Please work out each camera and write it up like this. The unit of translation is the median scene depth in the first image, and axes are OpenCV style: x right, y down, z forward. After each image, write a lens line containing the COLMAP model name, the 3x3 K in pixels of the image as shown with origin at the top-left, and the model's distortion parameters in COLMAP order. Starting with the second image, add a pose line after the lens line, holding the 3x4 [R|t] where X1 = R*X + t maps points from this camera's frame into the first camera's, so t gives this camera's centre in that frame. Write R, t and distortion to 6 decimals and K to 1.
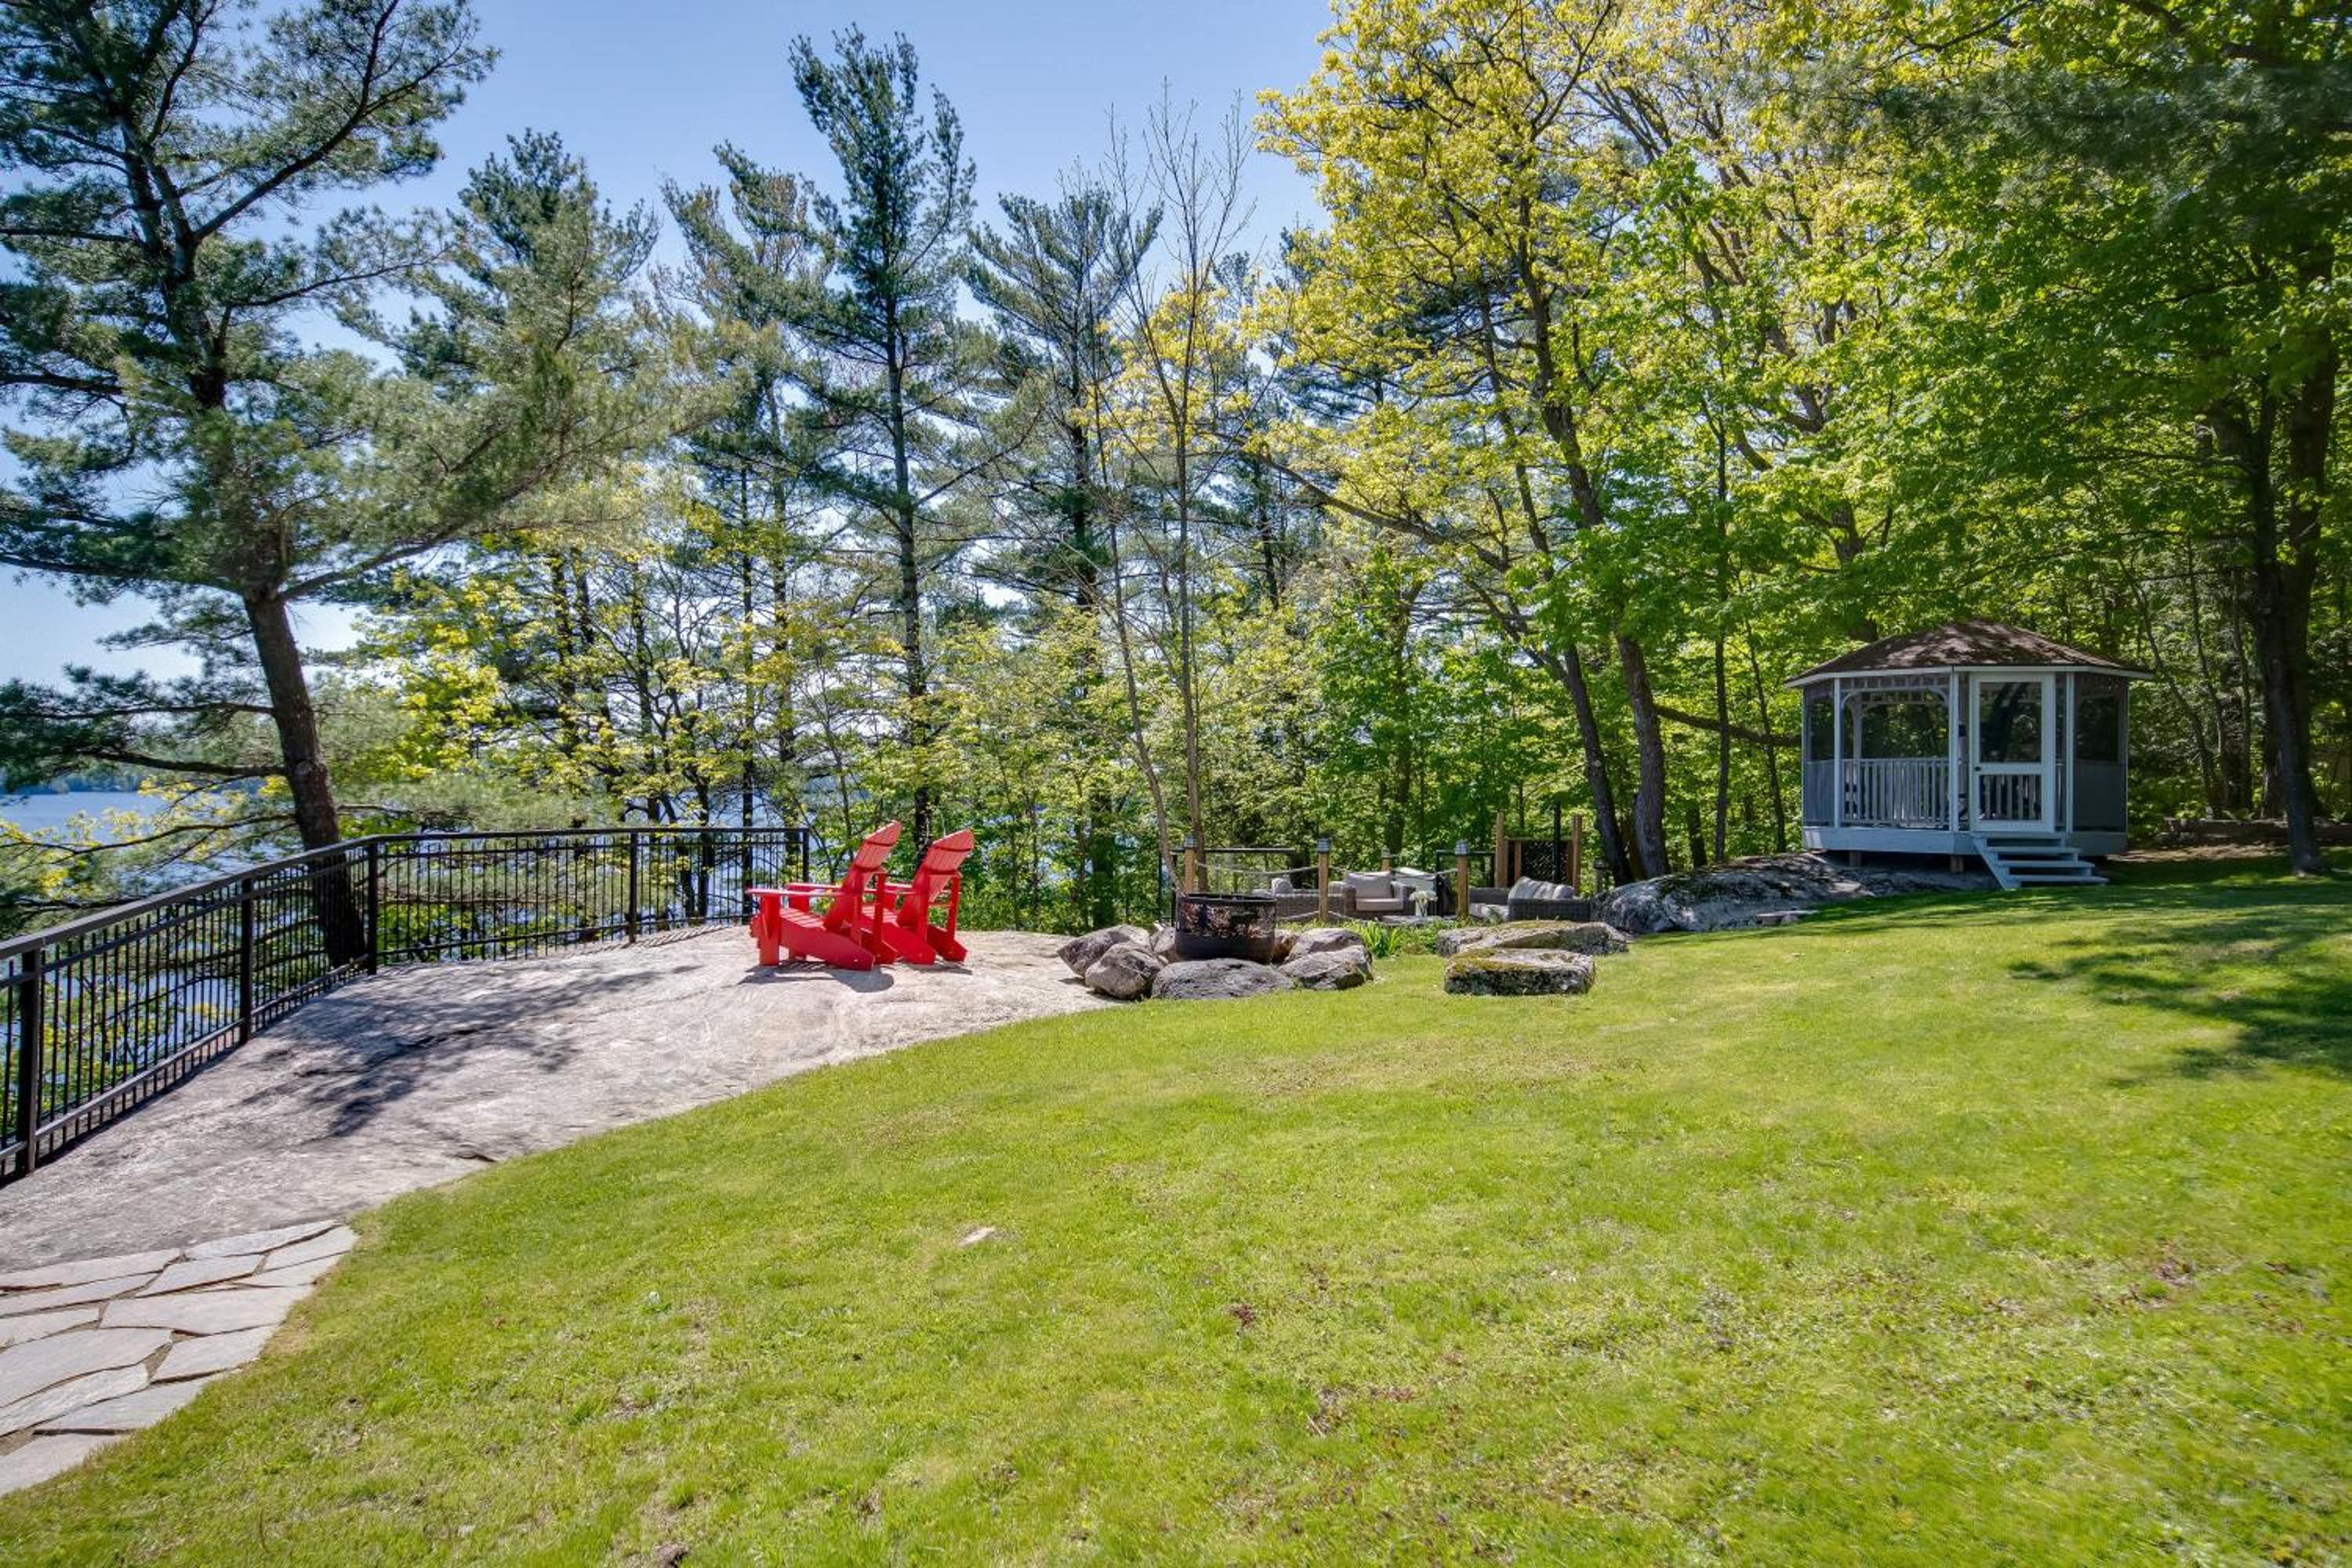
lens RADIAL K [[1066.9, 0, 1153.0], [0, 1066.9, 796.8], [0, 0, 1]] dist [0.000157, 0.000002]
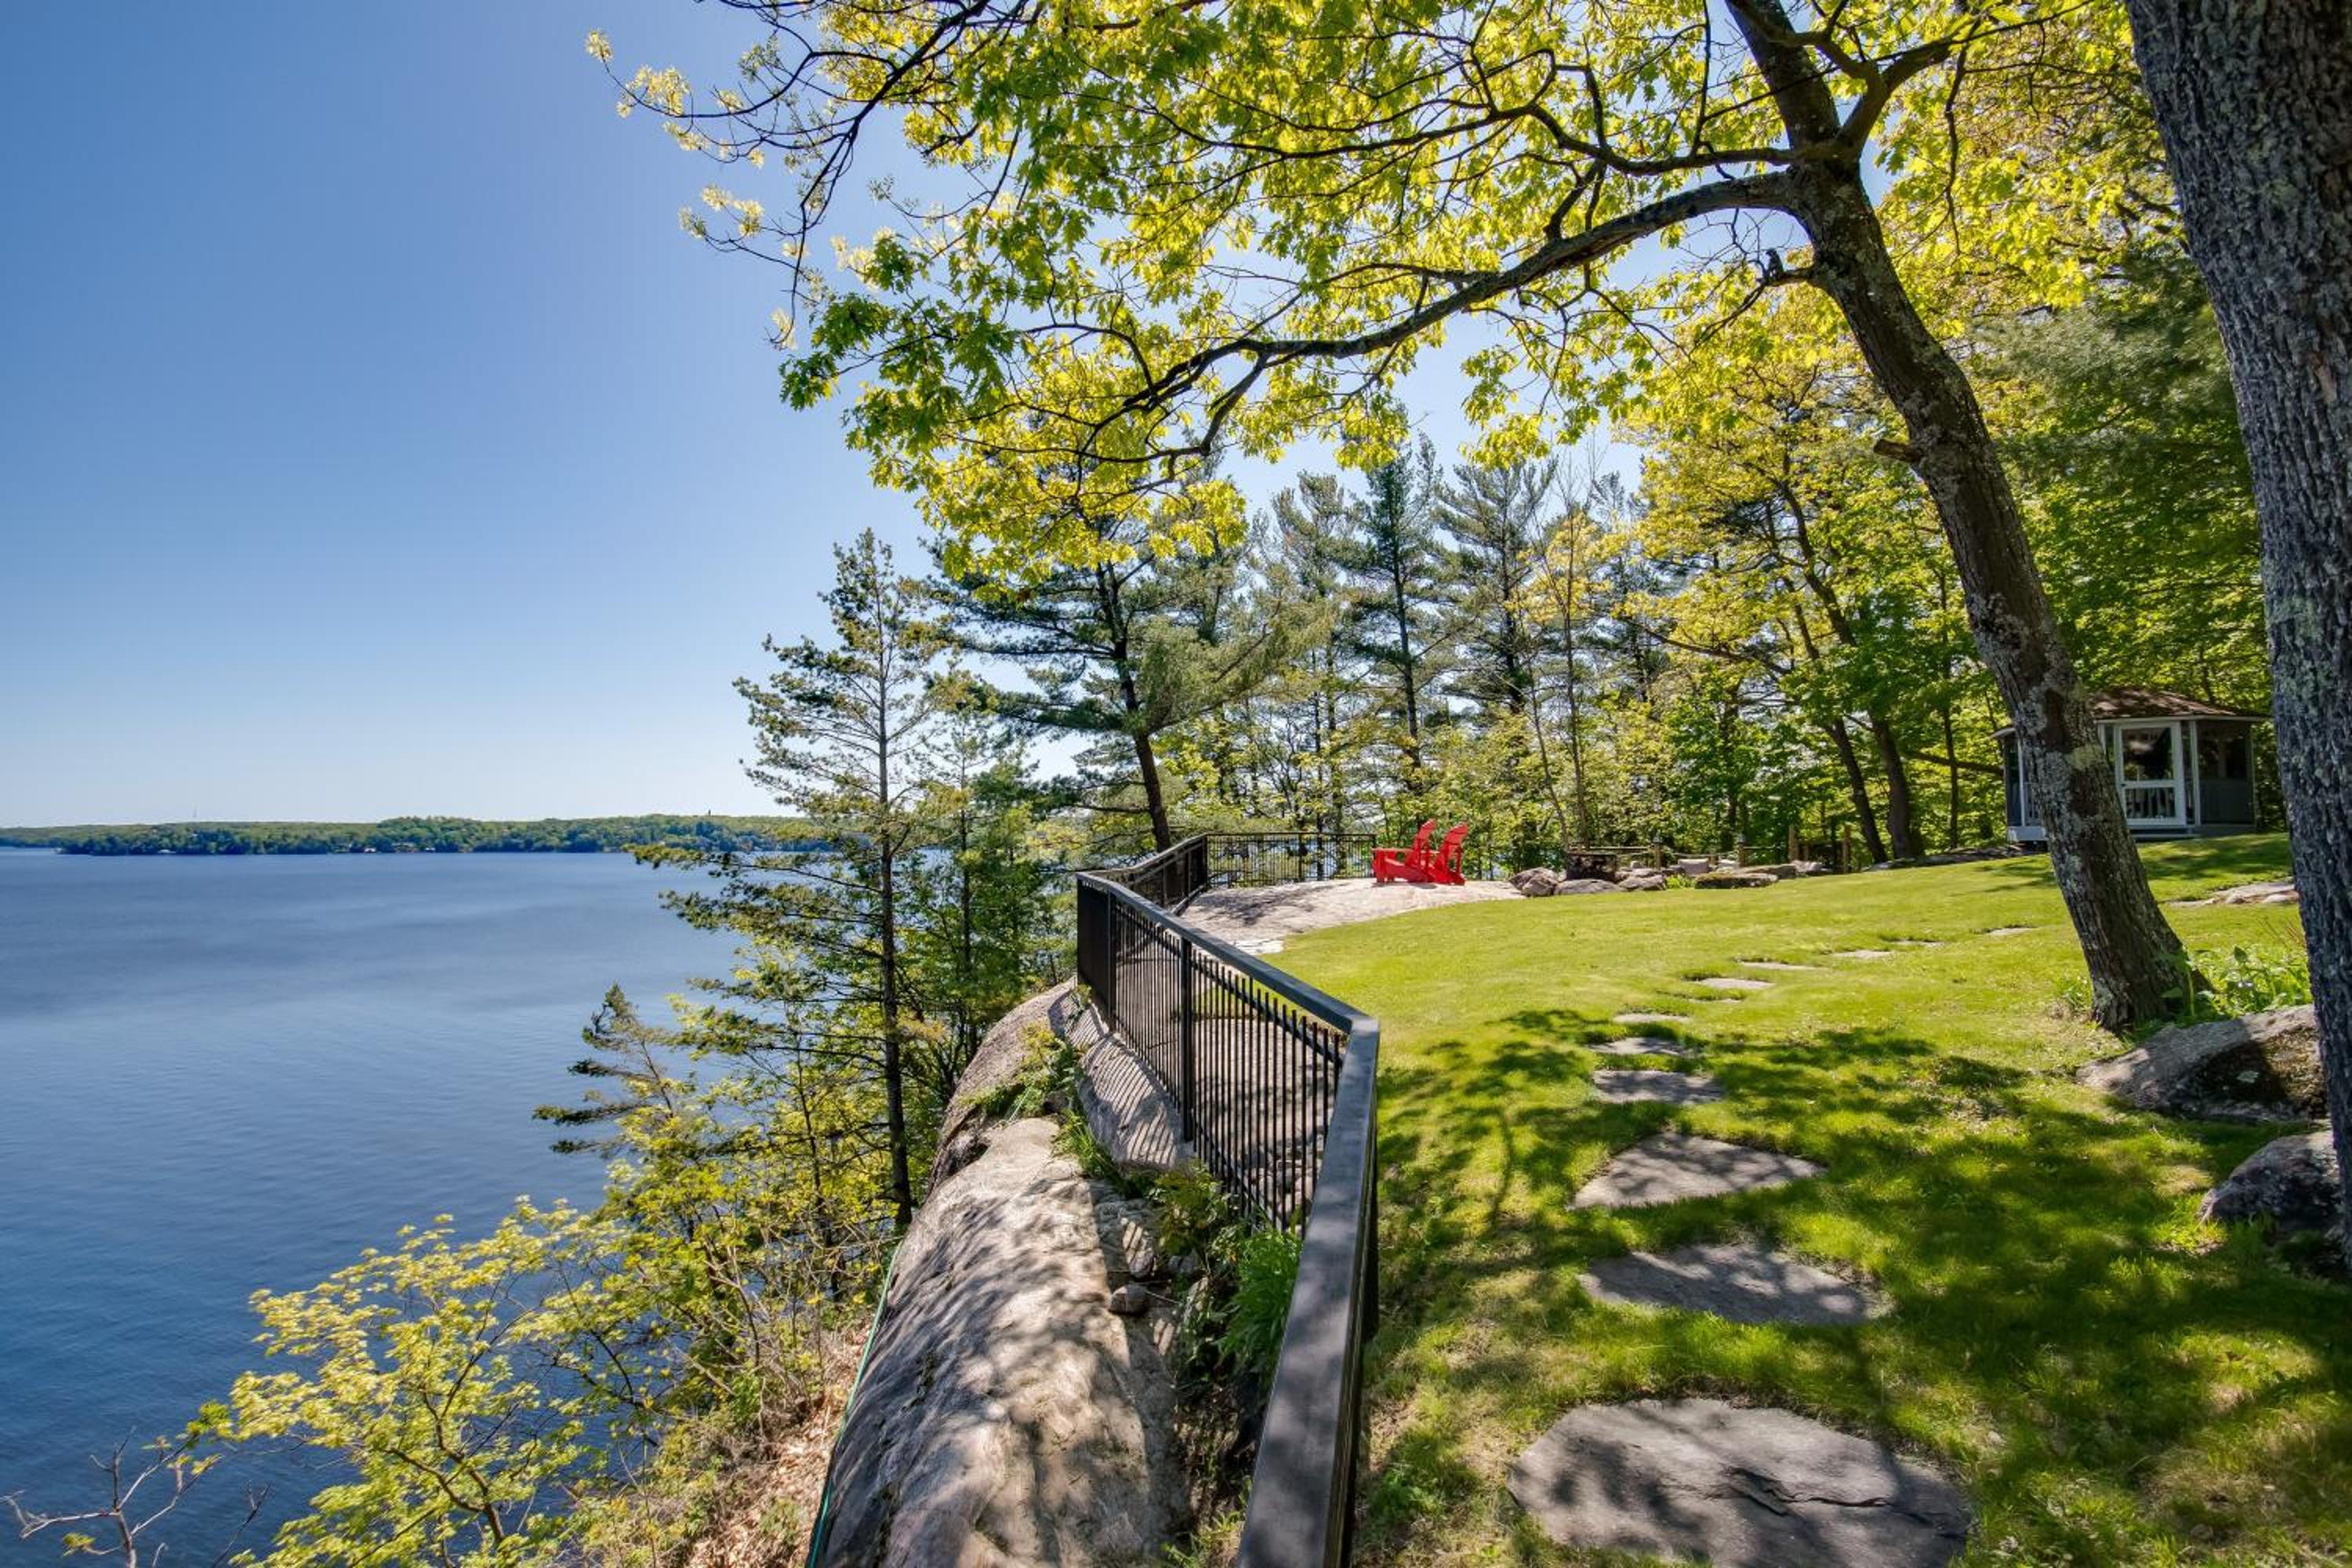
lens RADIAL K [[1203.8, 0, 1177.4], [0, 1203.8, 780.0], [0, 0, 1]] dist [0.000726, 0.000388]
pose [[0.942905, -0.038570, -0.330820, 0.056916], [0.006453, 0.995201, -0.097638, 0.111249], [0.332999, 0.089929, 0.938629, -0.948678]]
